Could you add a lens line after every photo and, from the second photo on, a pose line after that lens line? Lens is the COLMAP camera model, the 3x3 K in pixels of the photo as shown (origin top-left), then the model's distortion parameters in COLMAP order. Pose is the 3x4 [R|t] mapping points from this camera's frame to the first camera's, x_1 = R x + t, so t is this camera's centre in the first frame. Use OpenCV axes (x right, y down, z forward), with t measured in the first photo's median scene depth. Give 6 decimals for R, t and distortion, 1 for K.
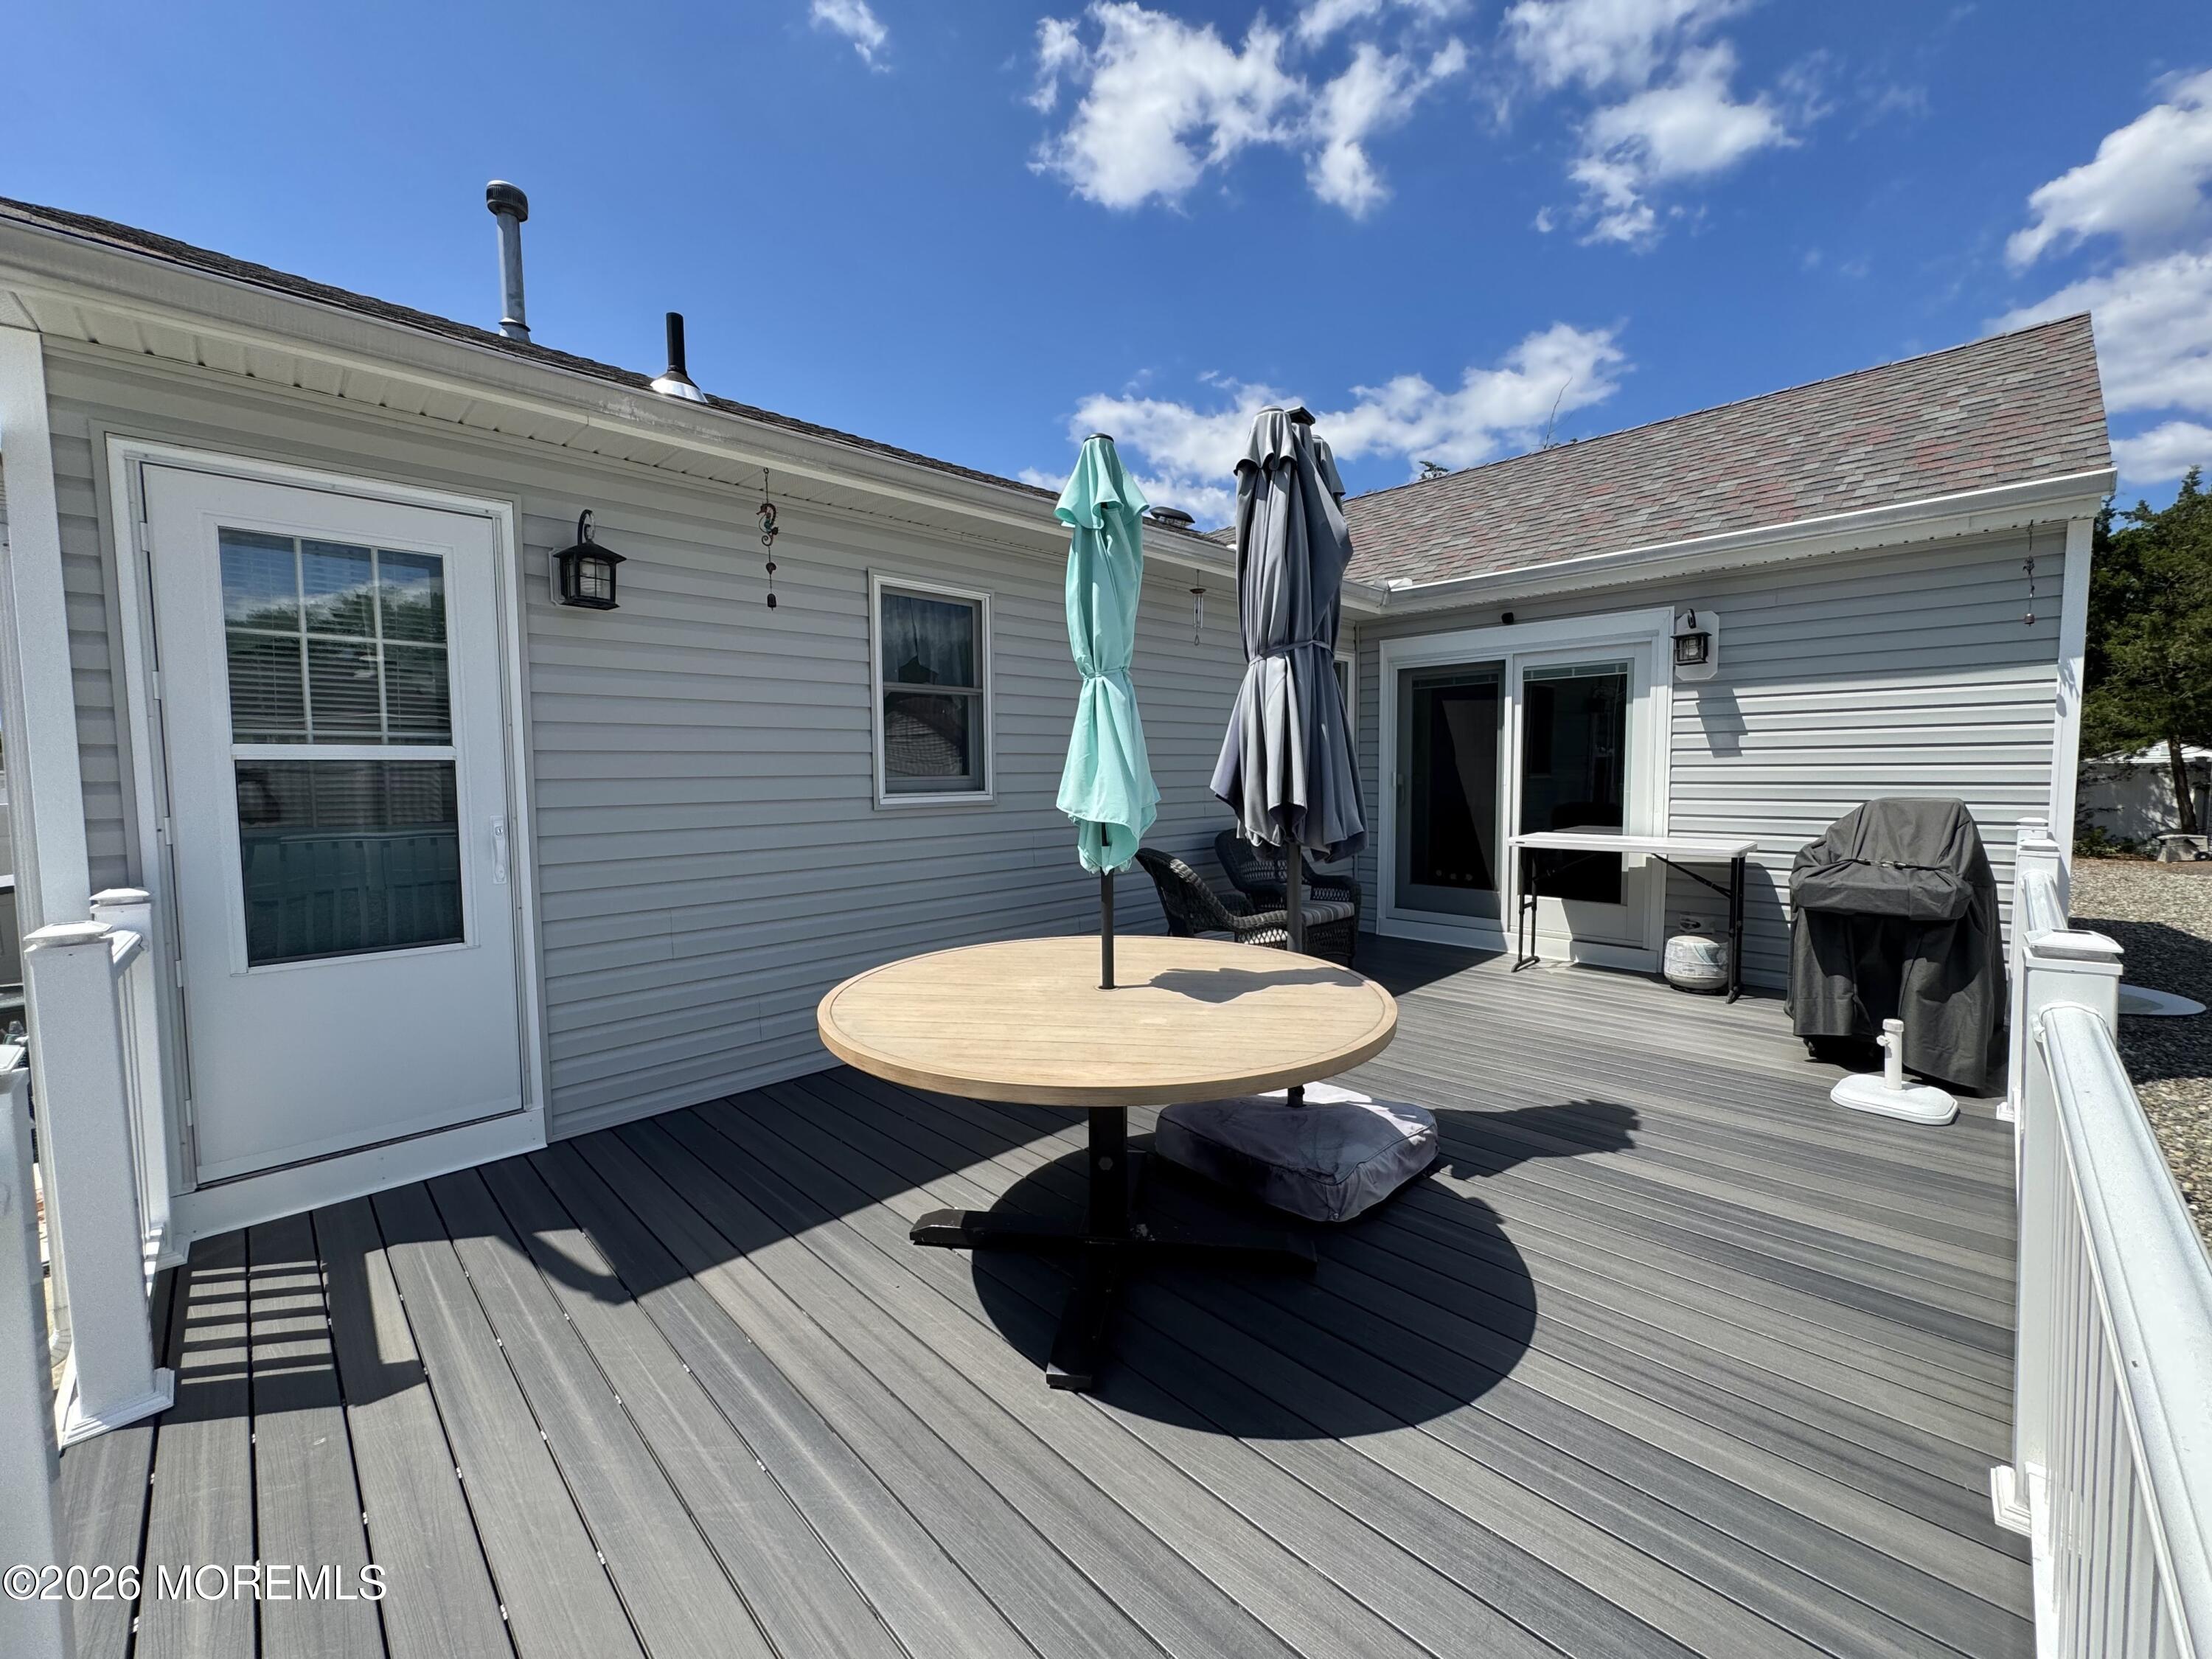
lens RADIAL K [[881.5, 0, 1102.0], [0, 881.5, 821.9], [0, 0, 1]] dist [-0.000695, -0.000146]
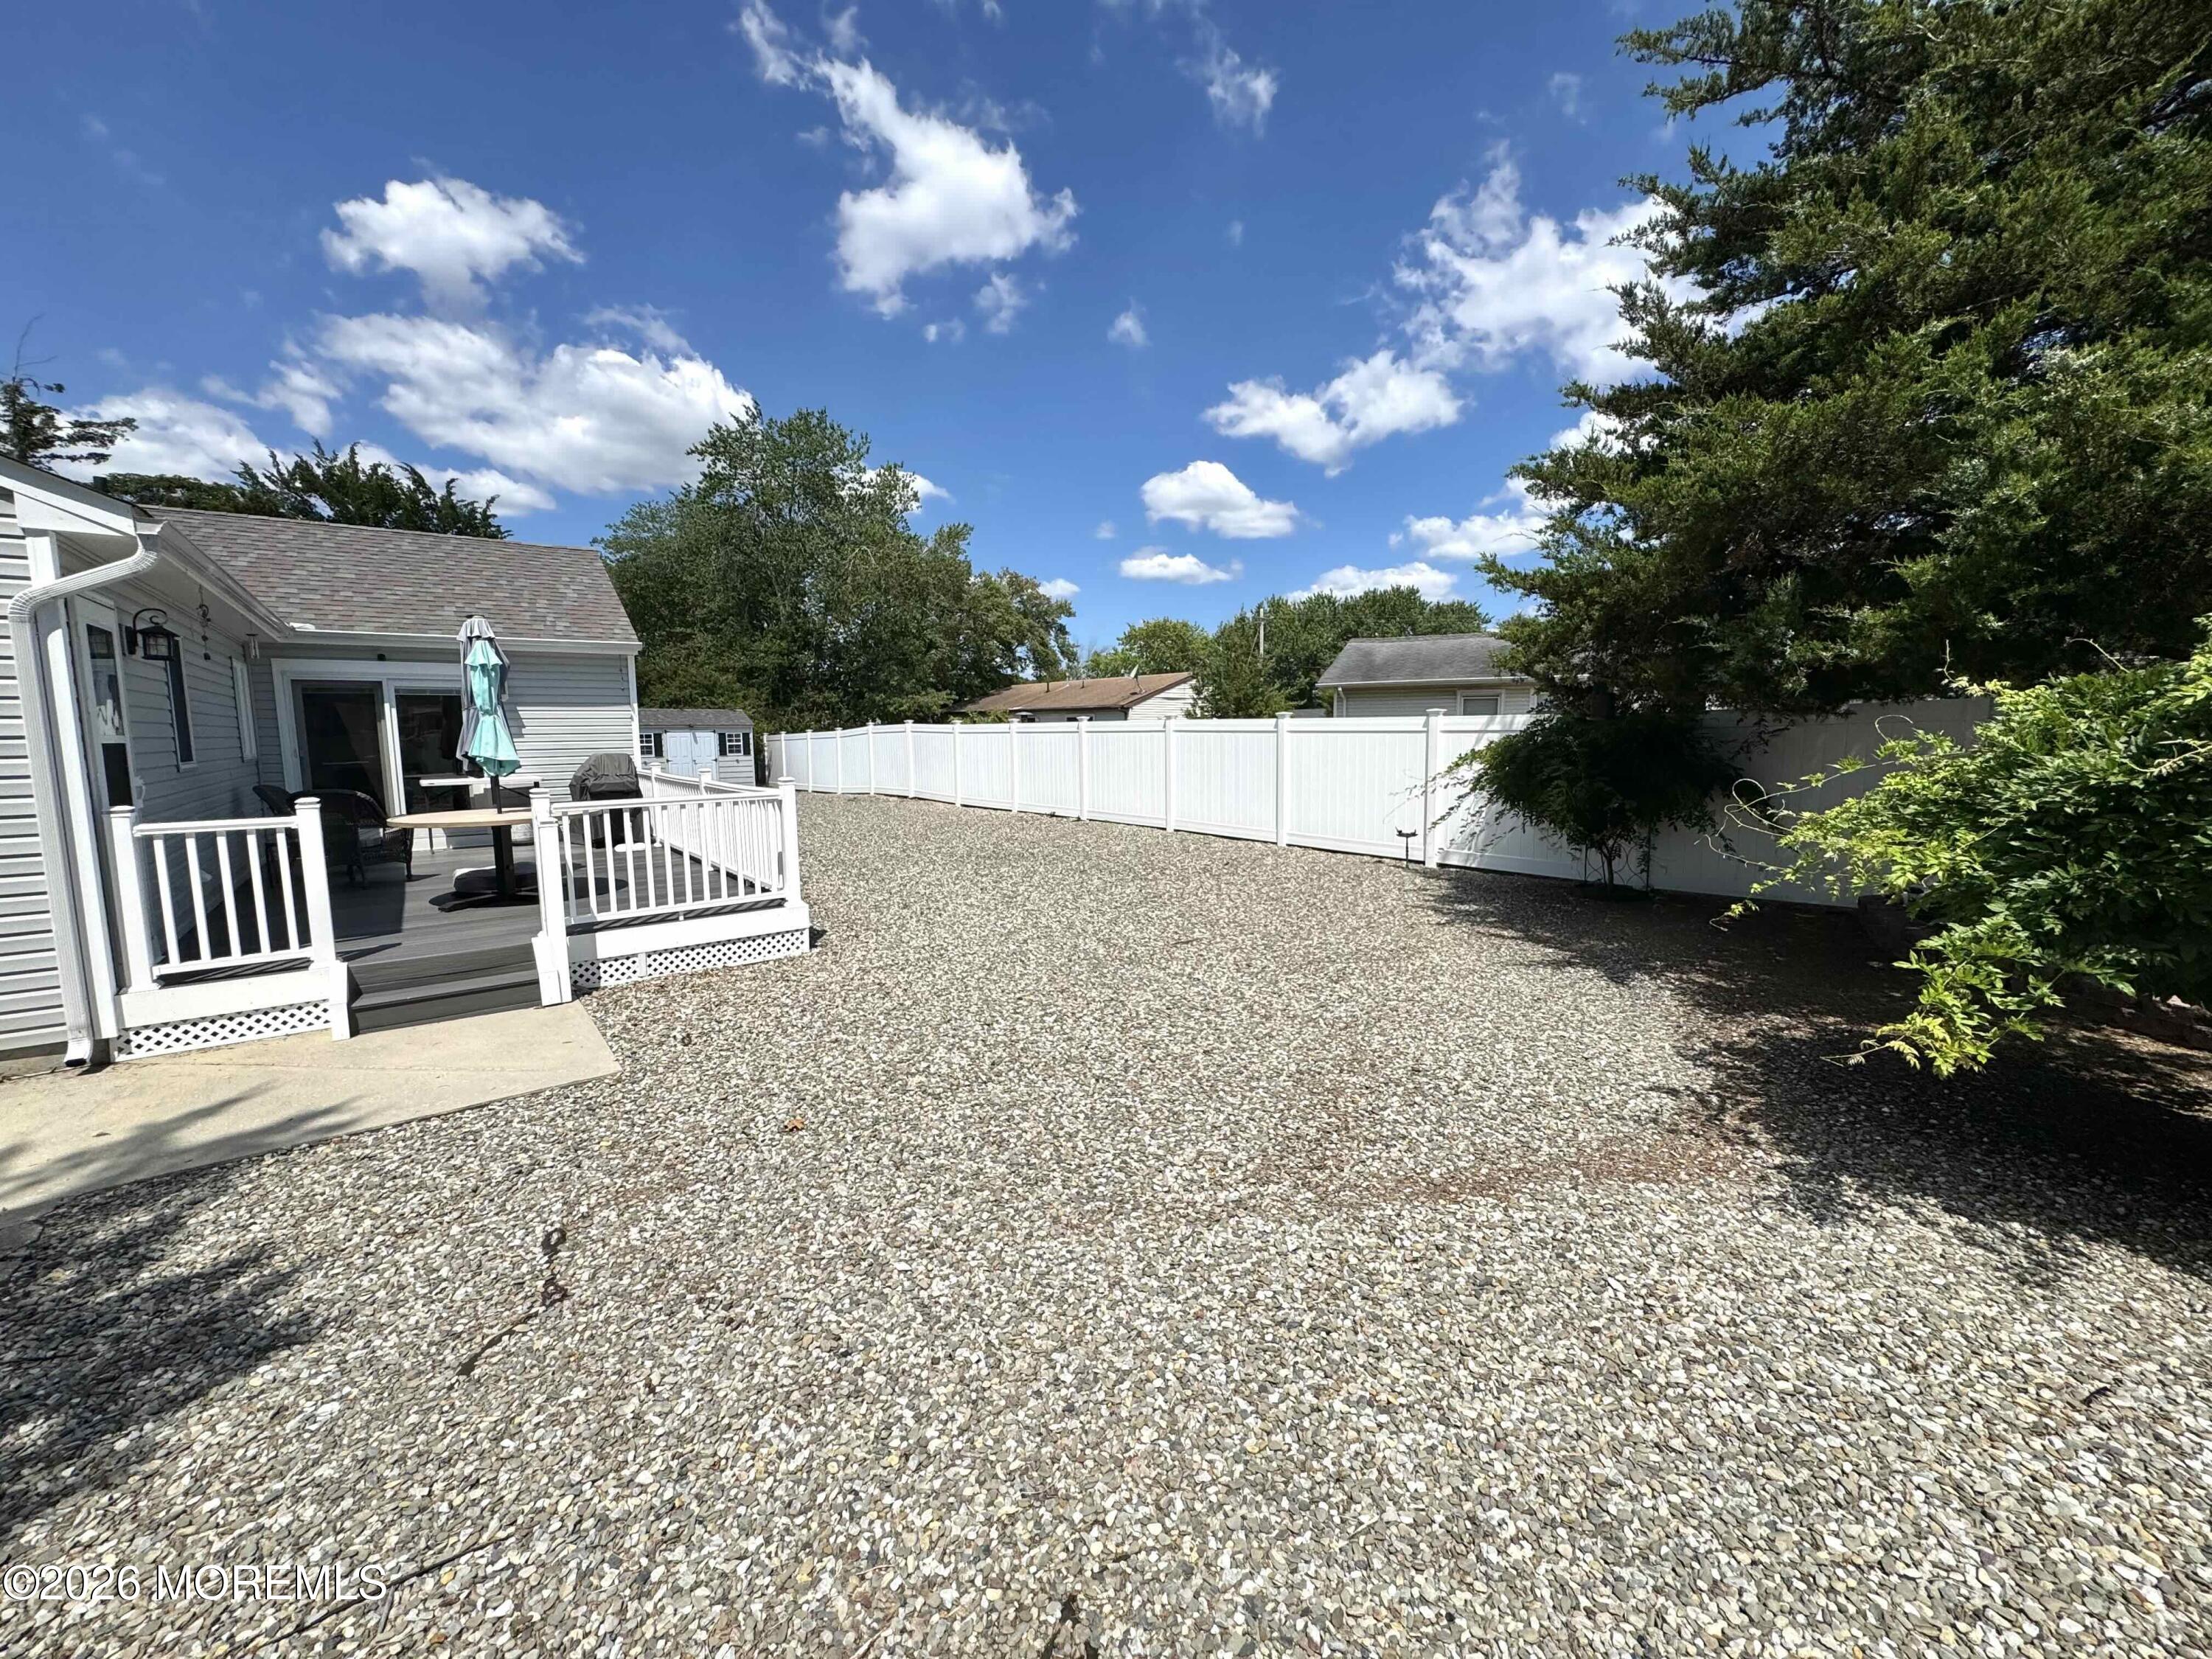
lens RADIAL K [[881.5, 0, 1104.6], [0, 881.5, 823.9], [0, 0, 1]] dist [-0.000695, -0.000146]
pose [[0.099130, -0.101594, 0.989875, -1.124998], [0.068003, 0.993140, 0.095119, 0.026600], [-0.992748, 0.057885, 0.105359, -0.568830]]
